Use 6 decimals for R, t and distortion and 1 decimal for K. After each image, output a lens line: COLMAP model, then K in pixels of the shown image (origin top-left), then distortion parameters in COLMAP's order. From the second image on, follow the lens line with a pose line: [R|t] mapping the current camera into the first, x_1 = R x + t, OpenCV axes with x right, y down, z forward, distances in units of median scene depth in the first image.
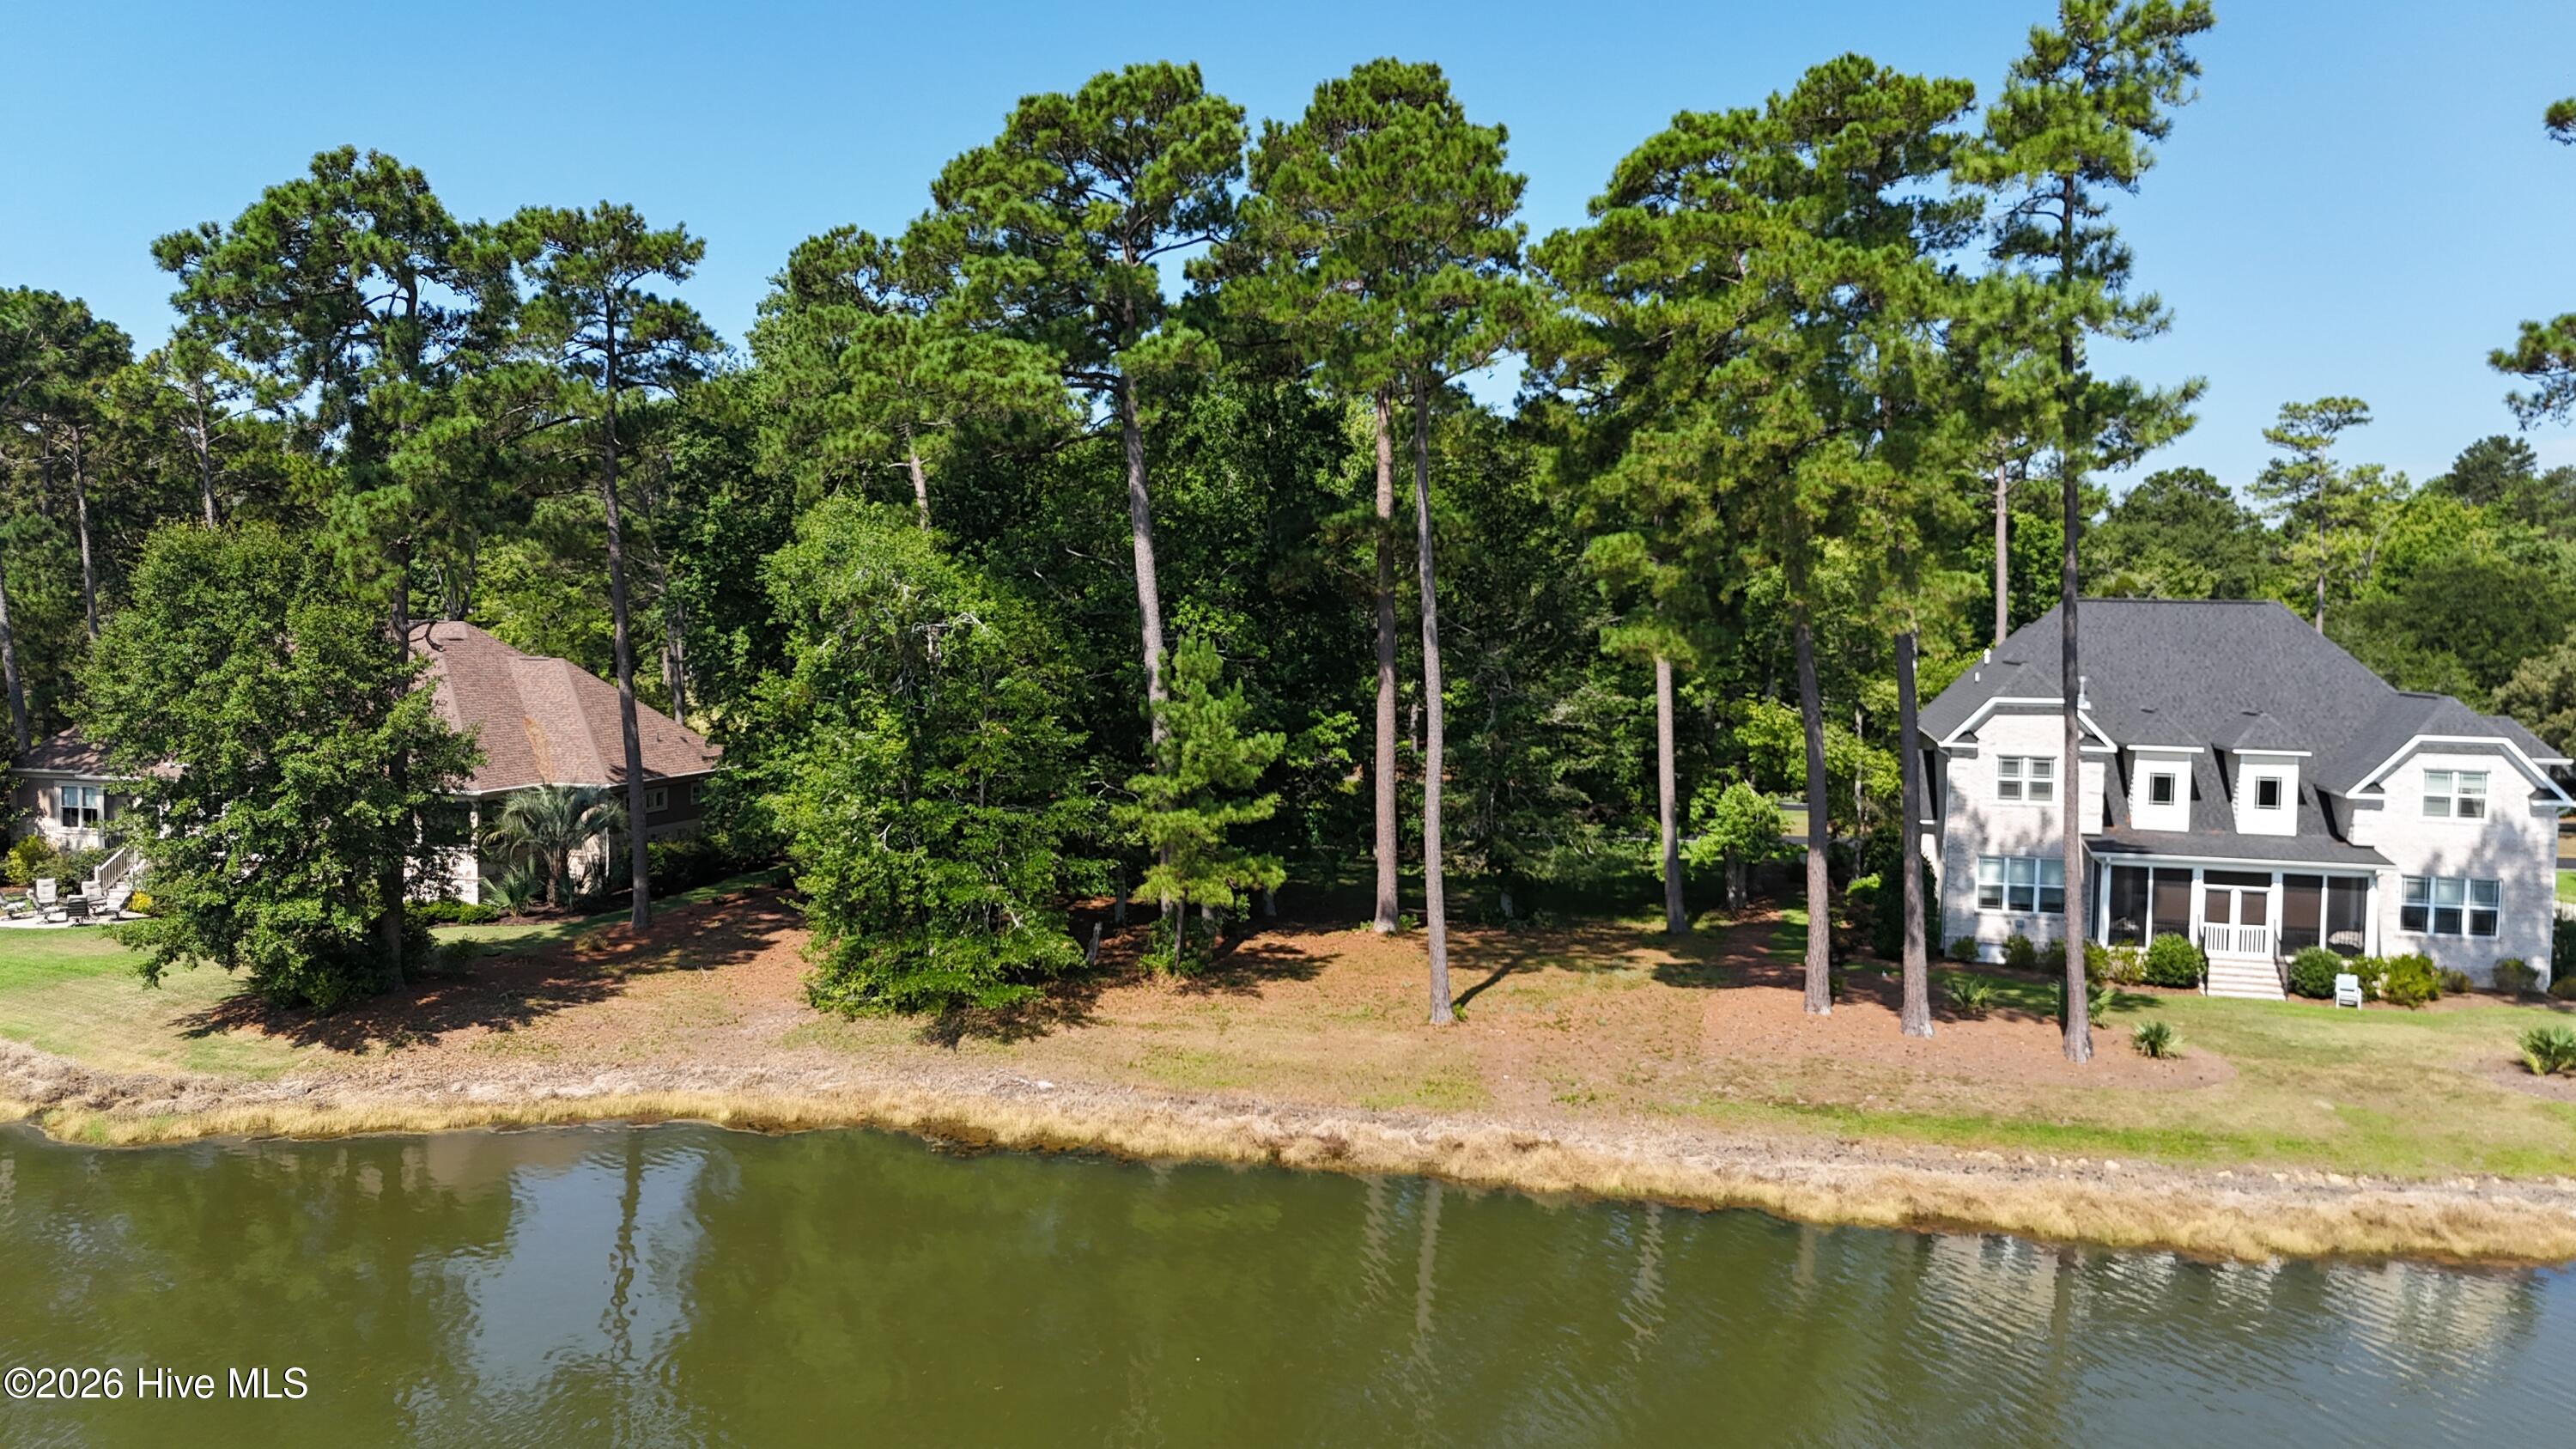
lens RADIAL K [[1920.6, 0, 1286.3], [0, 1920.6, 722.0], [0, 0, 1]] dist [0.062752, -0.052939]
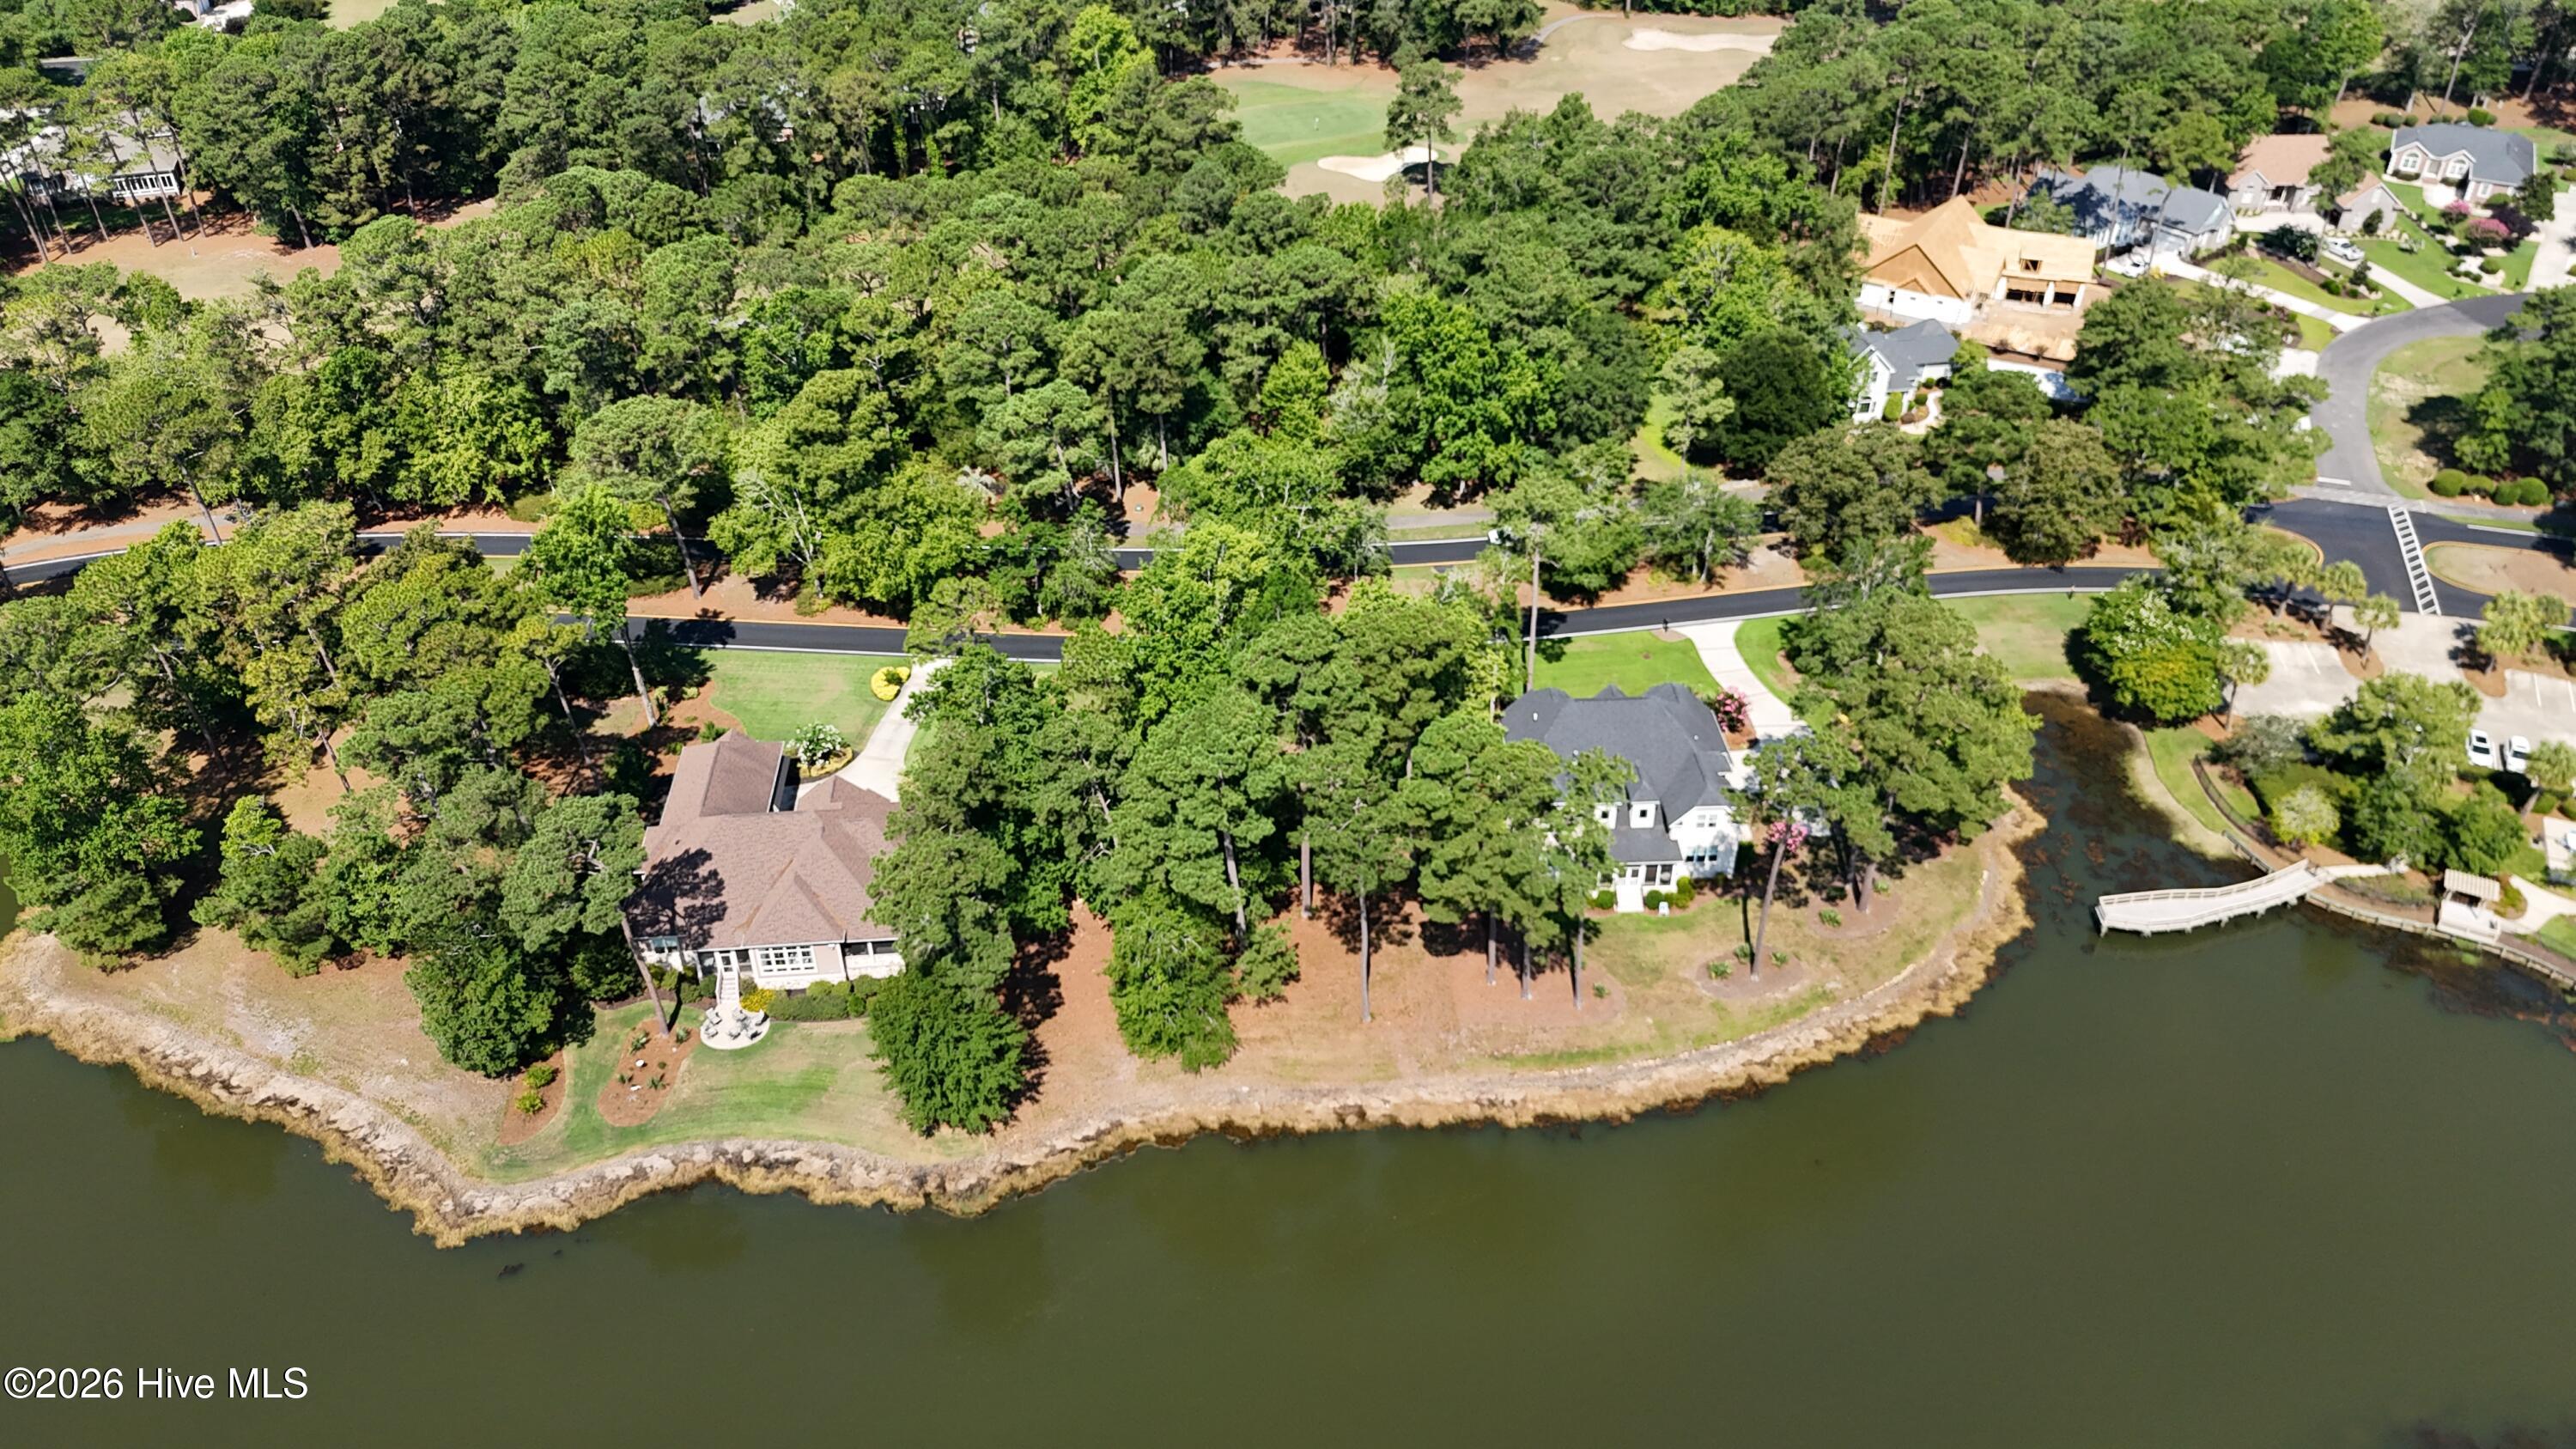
lens RADIAL K [[1912.5, 0, 1284.8], [0, 1912.5, 738.9], [0, 0, 1]] dist [0.075351, -0.082808]
pose [[0.956954, -0.189427, 0.219903, -0.500500], [0.044289, 0.844087, 0.534375, -1.483155], [-0.286842, -0.501632, 0.816141, -0.905164]]
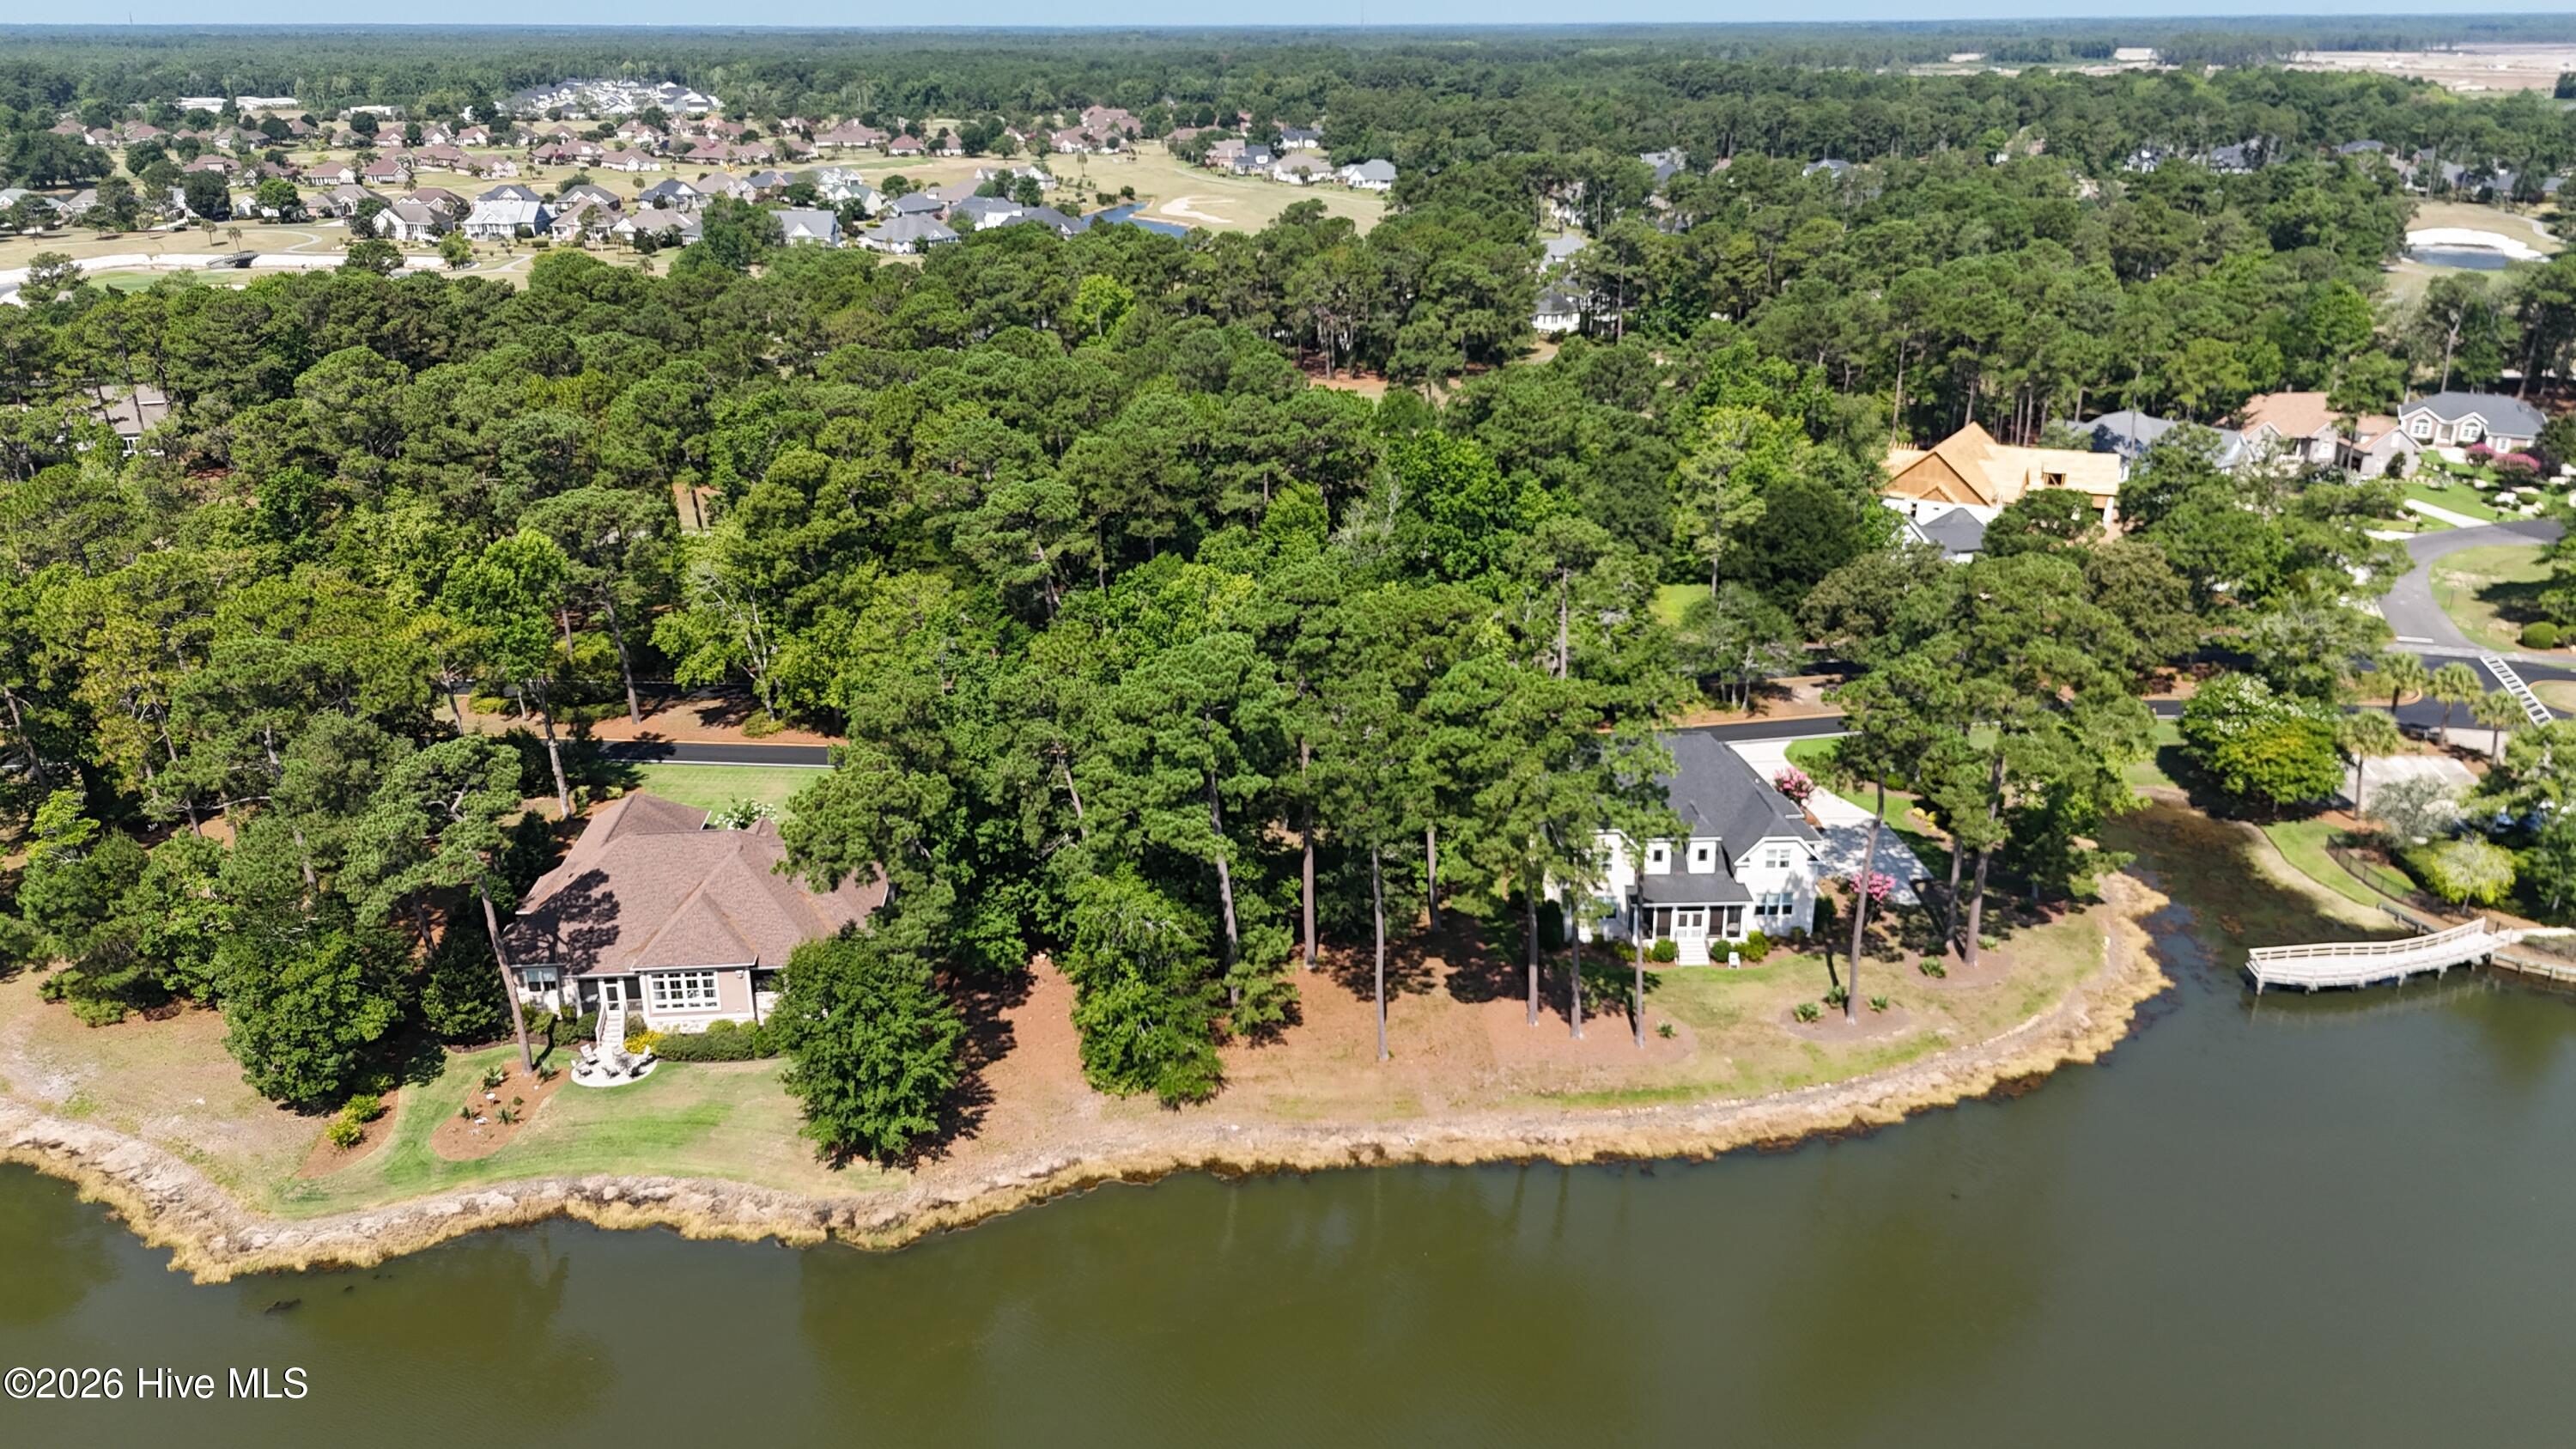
lens RADIAL K [[1920.6, 0, 1286.3], [0, 1920.6, 722.0], [0, 0, 1]] dist [0.062752, -0.052939]
pose [[0.956849, -0.125316, 0.262174, -0.513717], [0.046622, 0.956747, 0.287162, -0.789135], [-0.286820, -0.262548, 0.921305, -0.857745]]
